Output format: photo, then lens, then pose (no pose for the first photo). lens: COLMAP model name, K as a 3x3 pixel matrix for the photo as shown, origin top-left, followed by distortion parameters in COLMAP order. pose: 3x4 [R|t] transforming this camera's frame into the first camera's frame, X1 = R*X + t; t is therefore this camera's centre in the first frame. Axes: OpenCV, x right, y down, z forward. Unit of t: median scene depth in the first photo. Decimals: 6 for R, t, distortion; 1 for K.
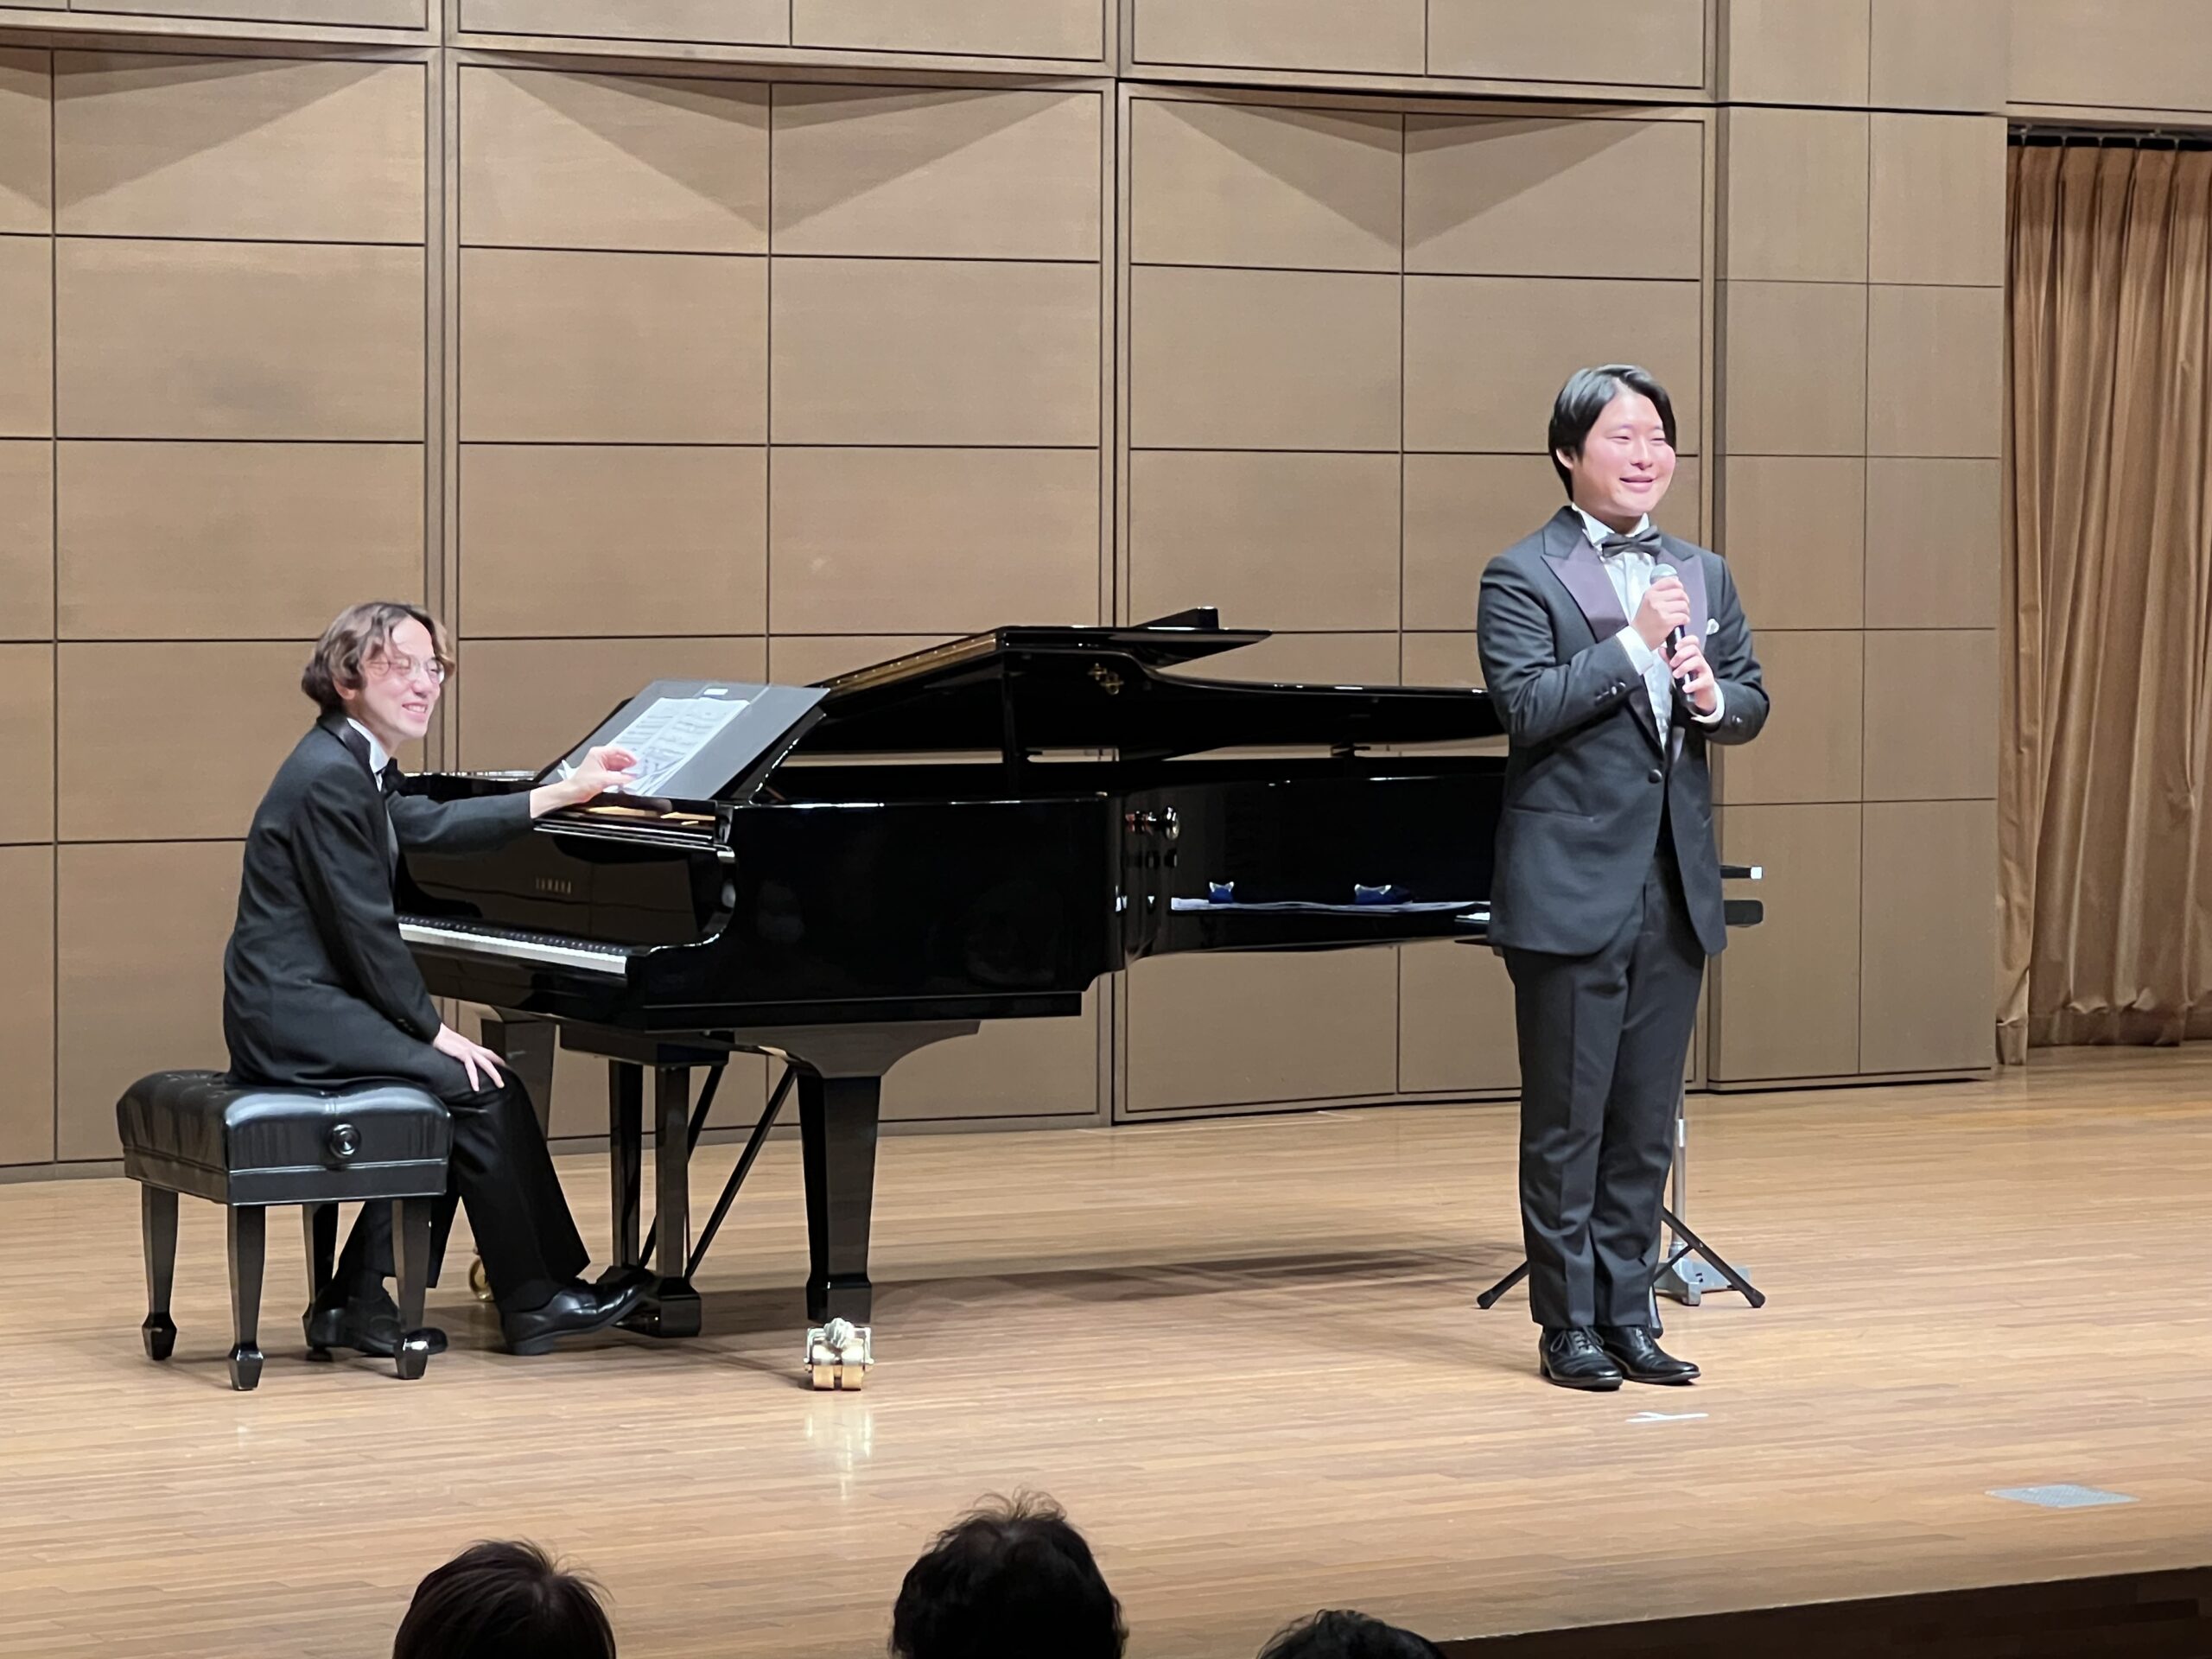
lens RADIAL K [[6570.2, 0, 1106.0], [0, 6570.2, 829.5], [0, 0, 1]] dist [-0.307382, 10.004650]
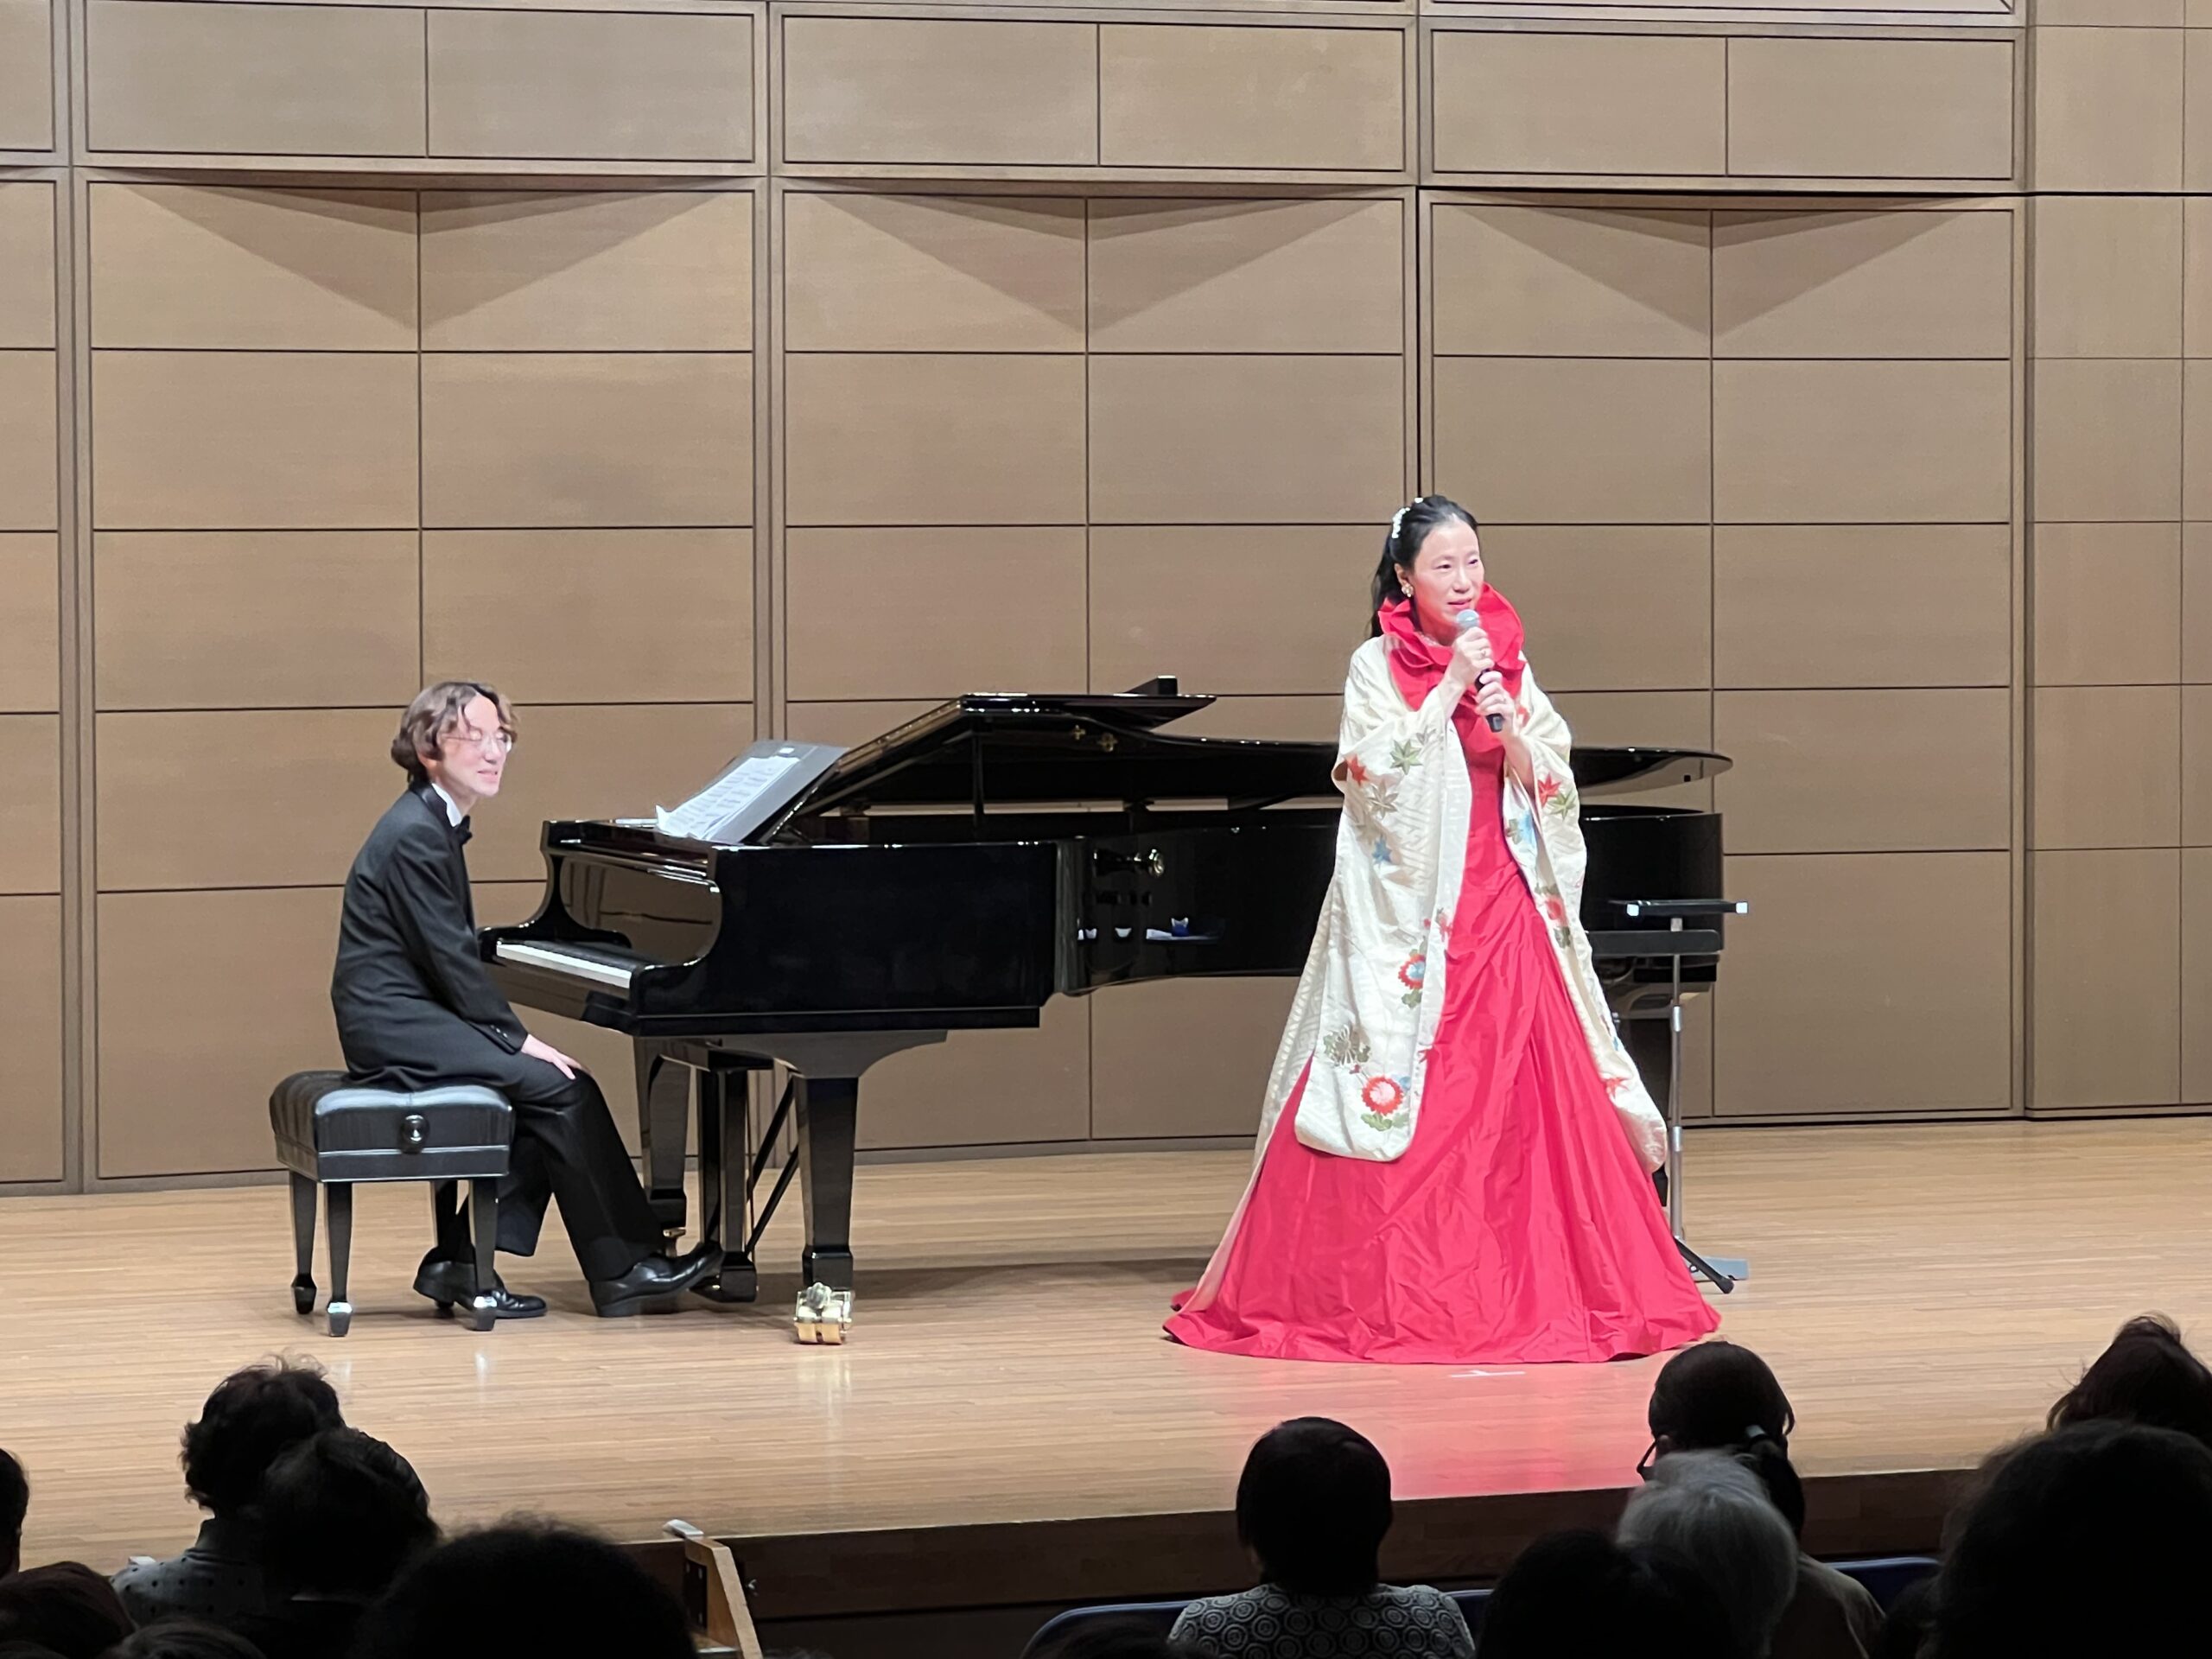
lens RADIAL K [[7011.5, 0, 1106.0], [0, 7011.5, 829.5], [0, 0, 1]] dist [-0.298817, 10.478129]
pose [[0.981036, -0.000875, -0.193824, 0.190664], [-0.000645, 0.999970, -0.007777, 0.002156], [0.193825, 0.007755, 0.981006, -0.168202]]
